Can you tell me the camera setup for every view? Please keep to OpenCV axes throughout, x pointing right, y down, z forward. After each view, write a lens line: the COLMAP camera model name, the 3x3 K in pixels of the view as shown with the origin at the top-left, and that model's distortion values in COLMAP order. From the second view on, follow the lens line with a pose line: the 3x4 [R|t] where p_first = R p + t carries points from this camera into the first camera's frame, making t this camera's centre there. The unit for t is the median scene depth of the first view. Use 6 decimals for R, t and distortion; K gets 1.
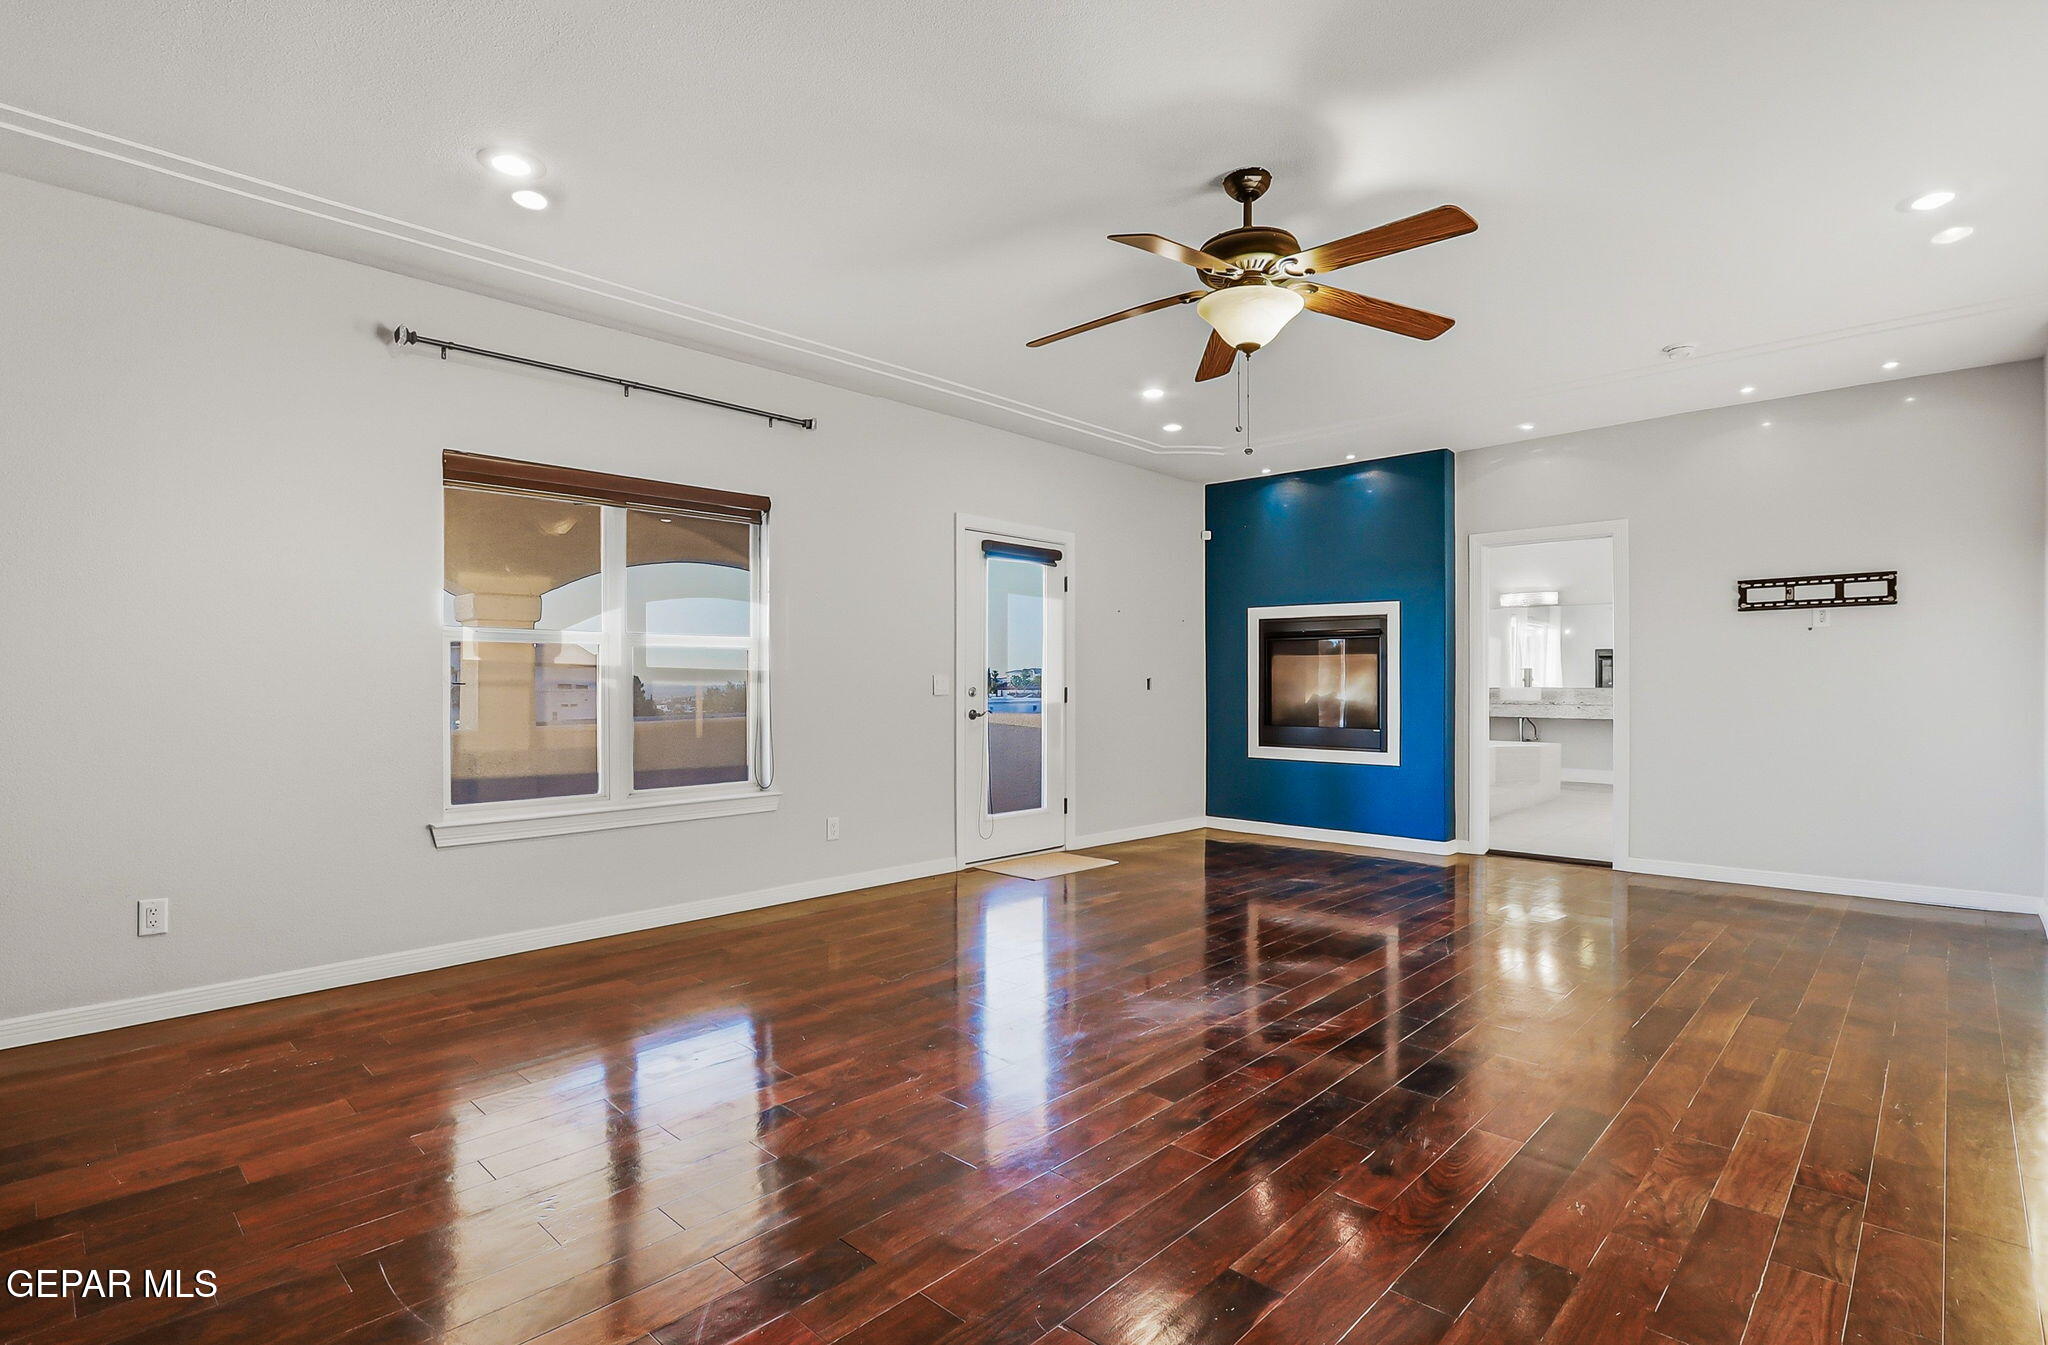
lens RADIAL K [[992.5, 0, 1024.0], [0, 992.5, 672.5], [0, 0, 1]] dist [-0.020210, 0.000503]
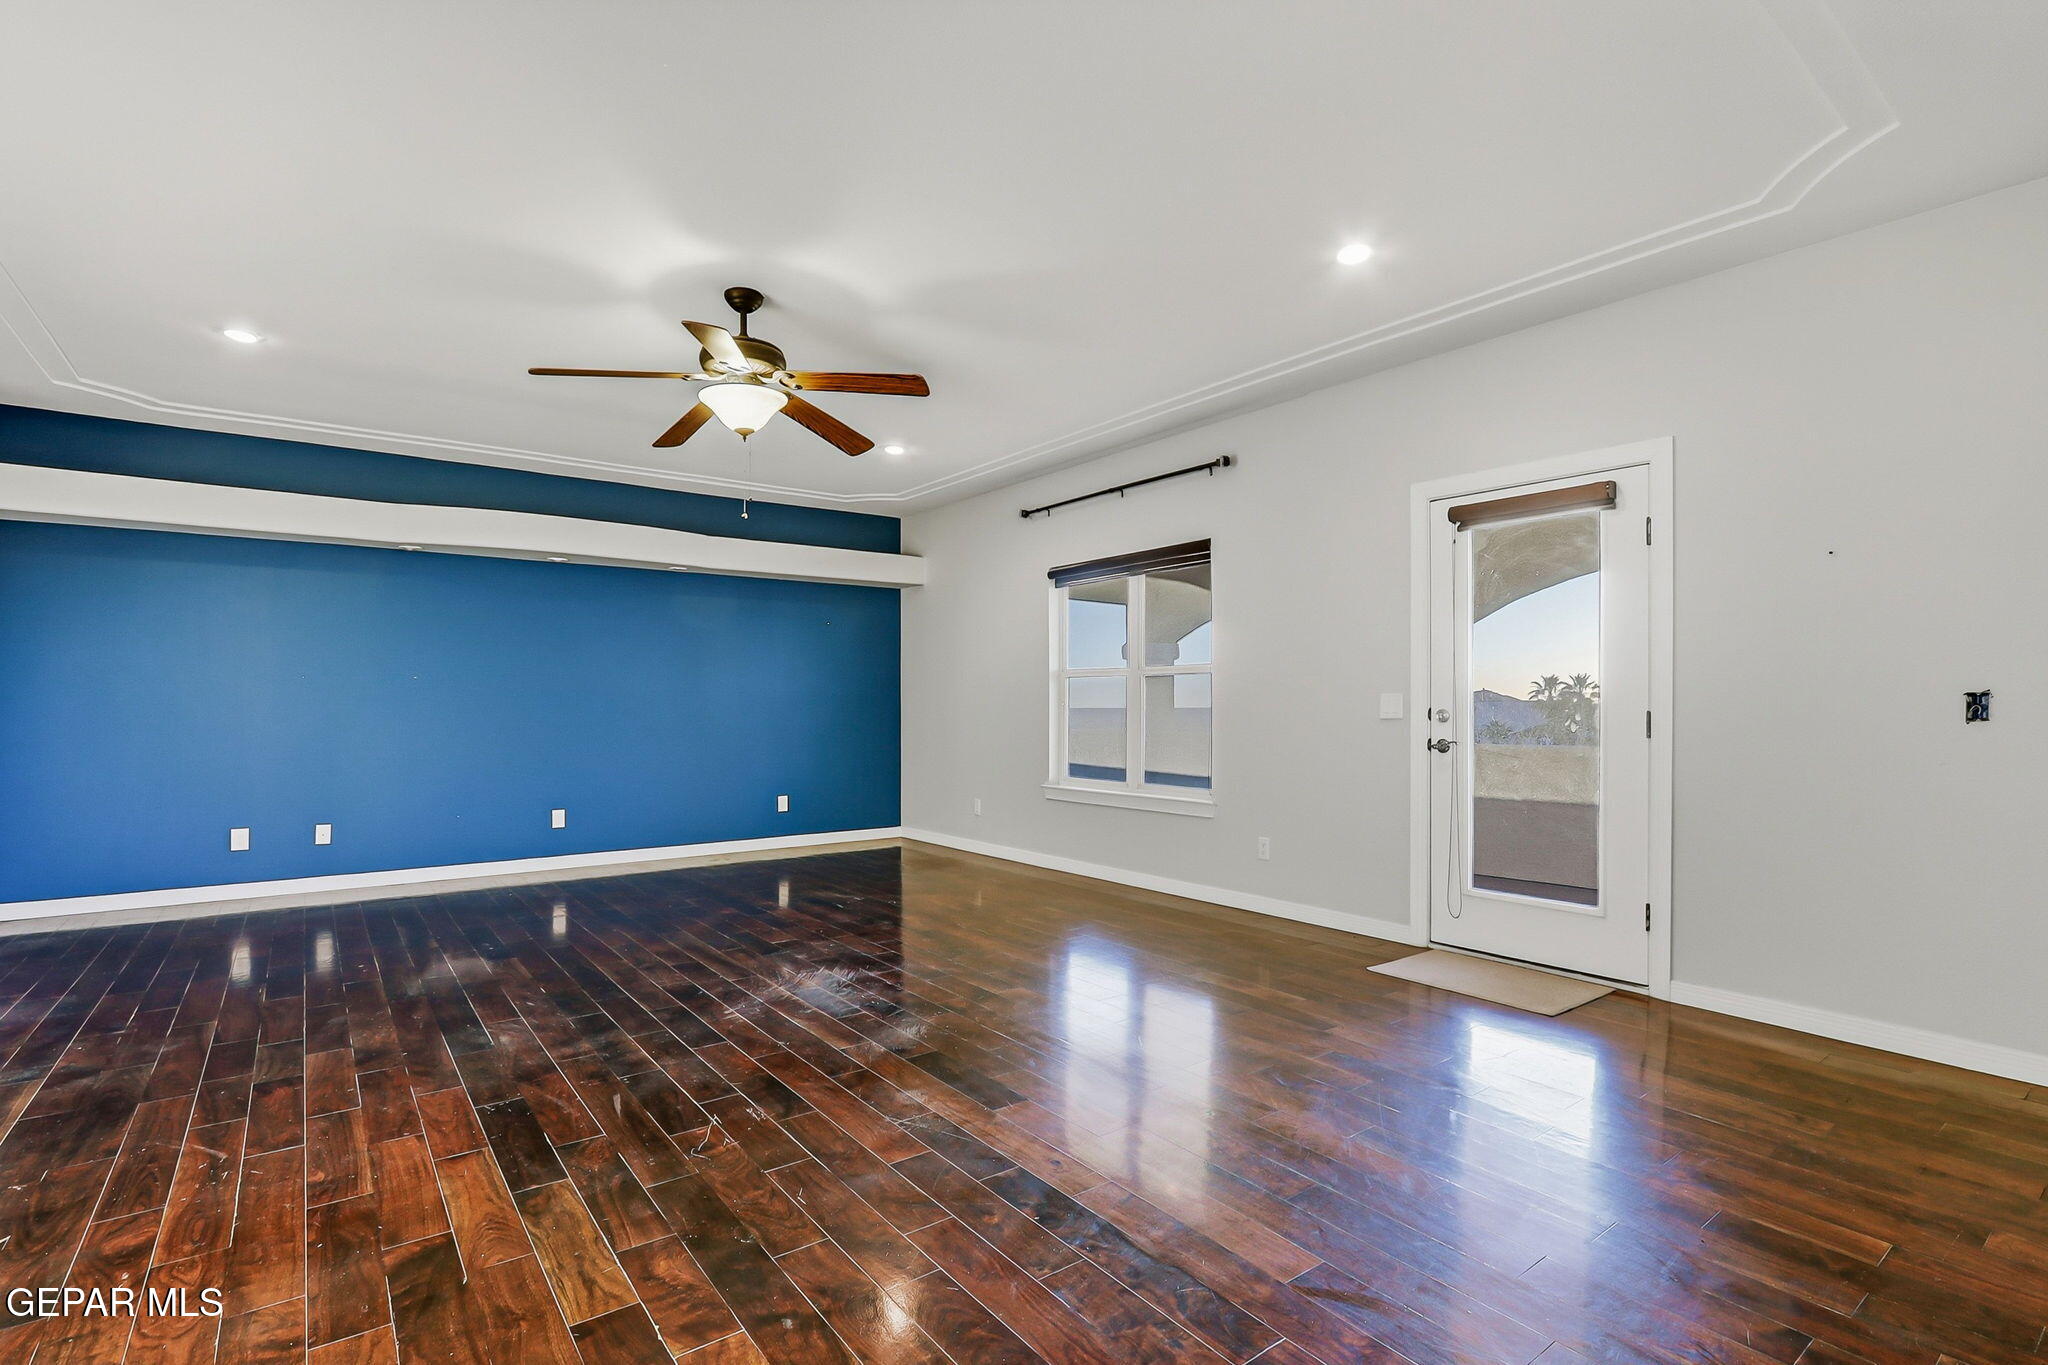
lens RADIAL K [[968.0, 0, 1038.4], [0, 968.0, 702.7], [0, 0, 1]] dist [-0.021018, 0.005083]
pose [[-0.156739, -0.000057, -0.987640, 0.950895], [0.011646, 0.999930, -0.001906, 0.009930], [0.987571, -0.011801, -0.156728, 1.088987]]
